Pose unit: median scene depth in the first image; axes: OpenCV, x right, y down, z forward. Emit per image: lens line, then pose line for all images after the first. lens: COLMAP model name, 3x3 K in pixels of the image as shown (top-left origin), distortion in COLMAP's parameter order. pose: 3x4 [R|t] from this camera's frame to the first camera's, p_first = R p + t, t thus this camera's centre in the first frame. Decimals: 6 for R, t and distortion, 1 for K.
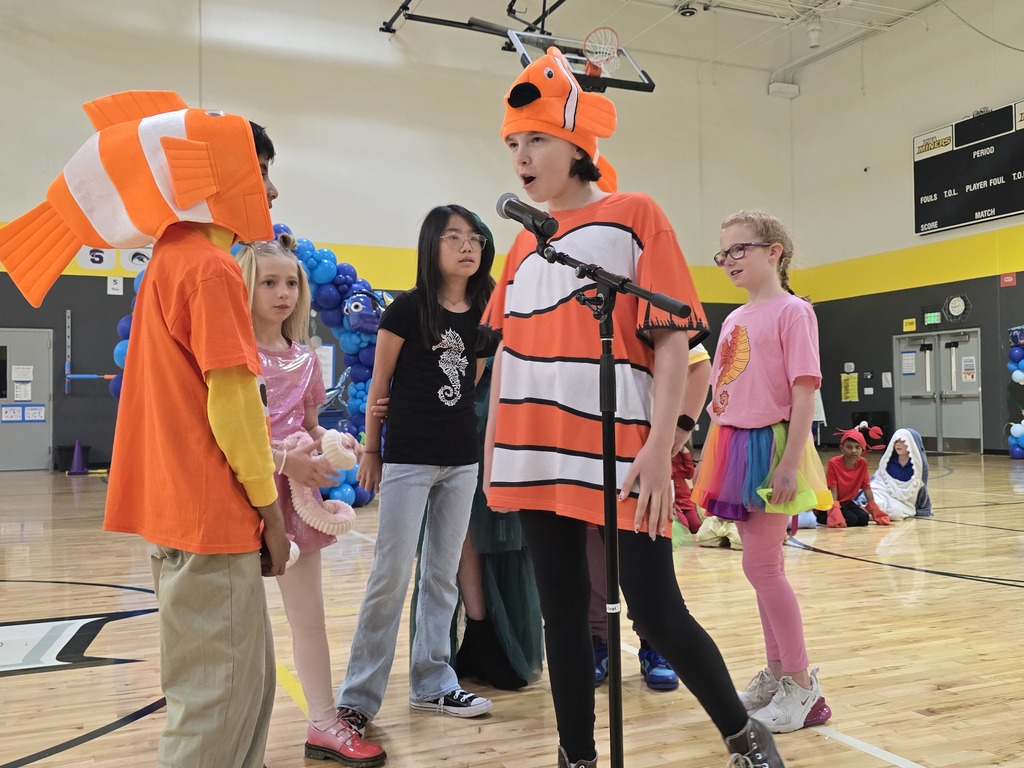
lens RADIAL K [[971.1, 0, 512.0], [0, 971.1, 384.0], [0, 0, 1]] dist [0.067111, -0.010675]
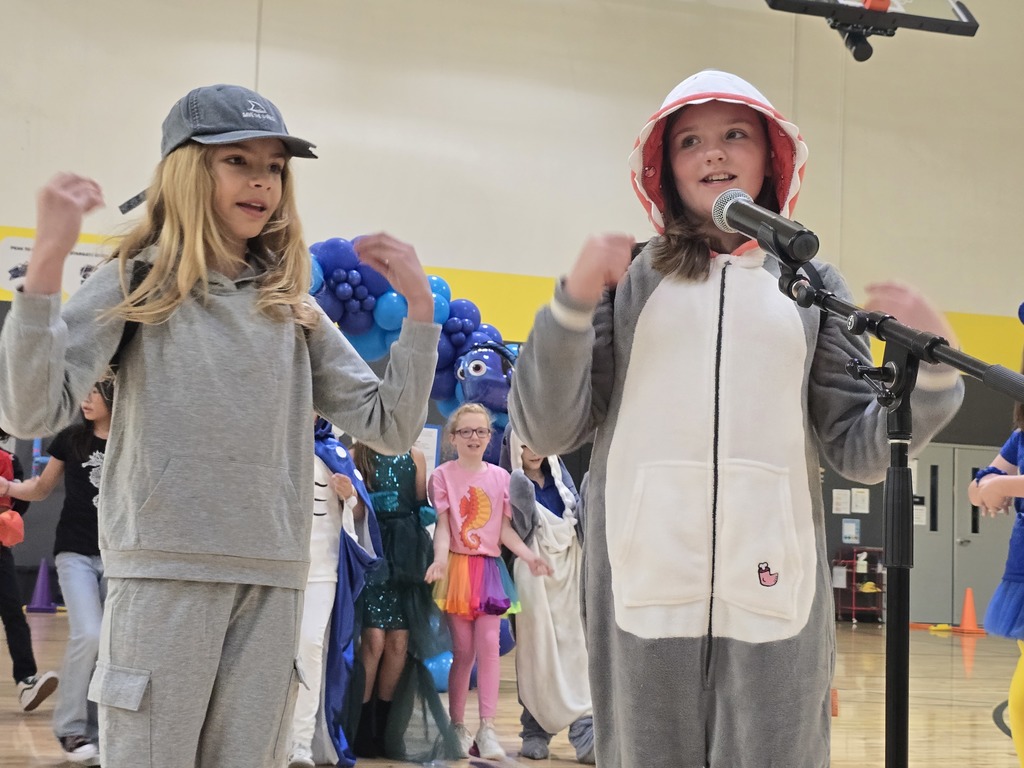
lens RADIAL K [[971.1, 0, 512.0], [0, 971.1, 384.0], [0, 0, 1]] dist [0.067111, -0.010675]
pose [[0.985890, 0.041752, -0.162105, -0.034805], [-0.049690, 0.997740, -0.045224, -0.041629], [0.159850, 0.052641, 0.985737, 0.382311]]
